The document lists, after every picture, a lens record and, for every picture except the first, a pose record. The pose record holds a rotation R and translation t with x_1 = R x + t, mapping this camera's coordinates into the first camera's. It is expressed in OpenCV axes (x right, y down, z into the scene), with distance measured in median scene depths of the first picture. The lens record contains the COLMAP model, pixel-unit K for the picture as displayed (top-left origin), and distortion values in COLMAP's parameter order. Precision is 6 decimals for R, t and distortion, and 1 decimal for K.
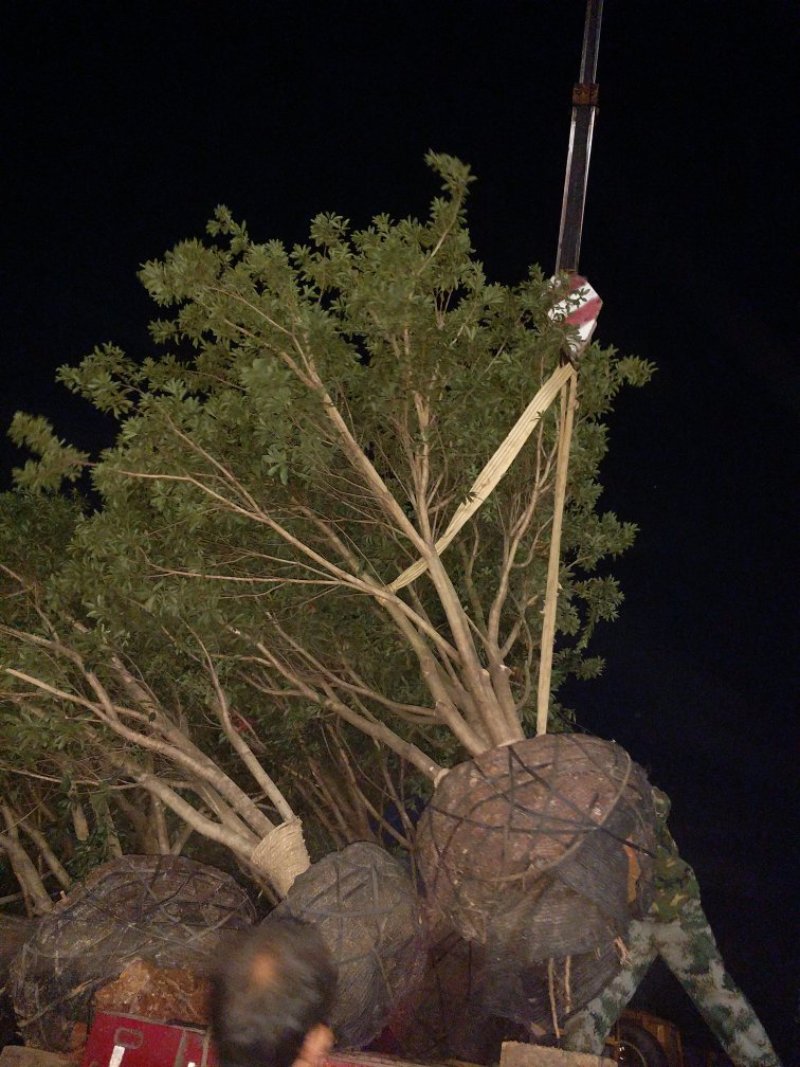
lens RADIAL K [[988.7, 0, 400.0], [0, 988.7, 533.5], [0, 0, 1]] dist [-0.048209, 0.129773]
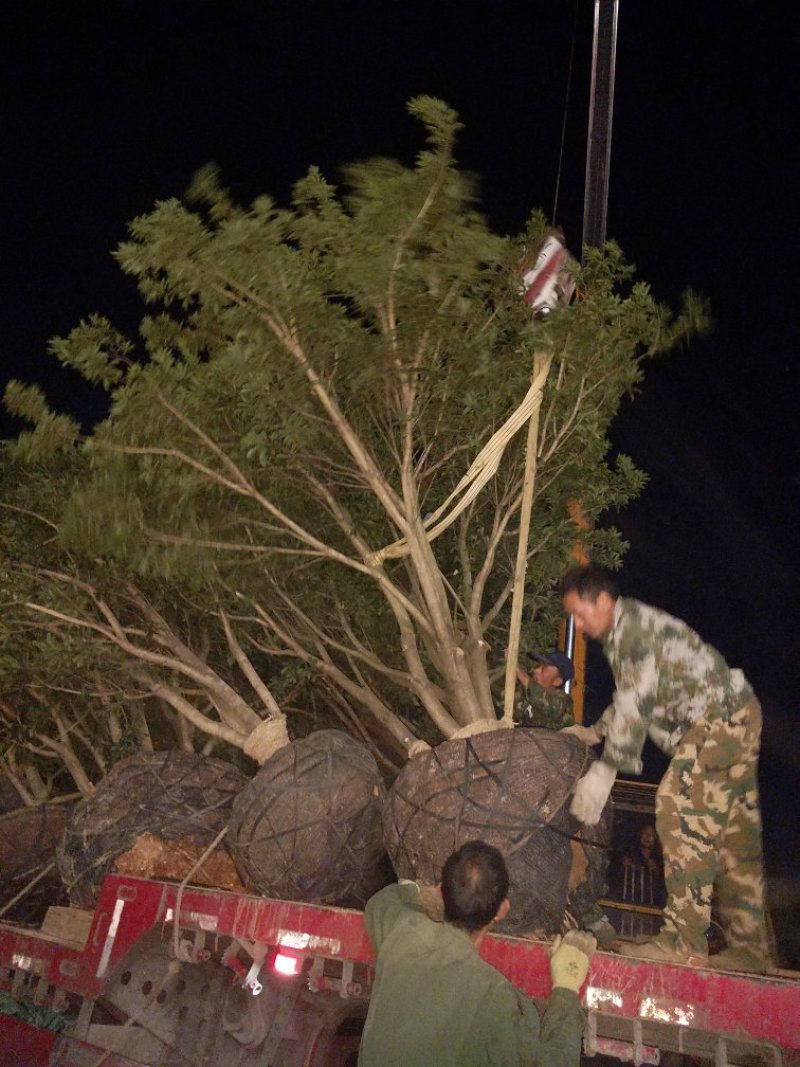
lens RADIAL K [[988.7, 0, 400.0], [0, 988.7, 533.5], [0, 0, 1]] dist [-0.048209, 0.129773]
pose [[0.996891, 0.016976, -0.076949, 0.095139], [-0.004976, 0.988133, 0.153523, -0.129146], [0.078642, -0.152663, 0.985144, 0.003733]]
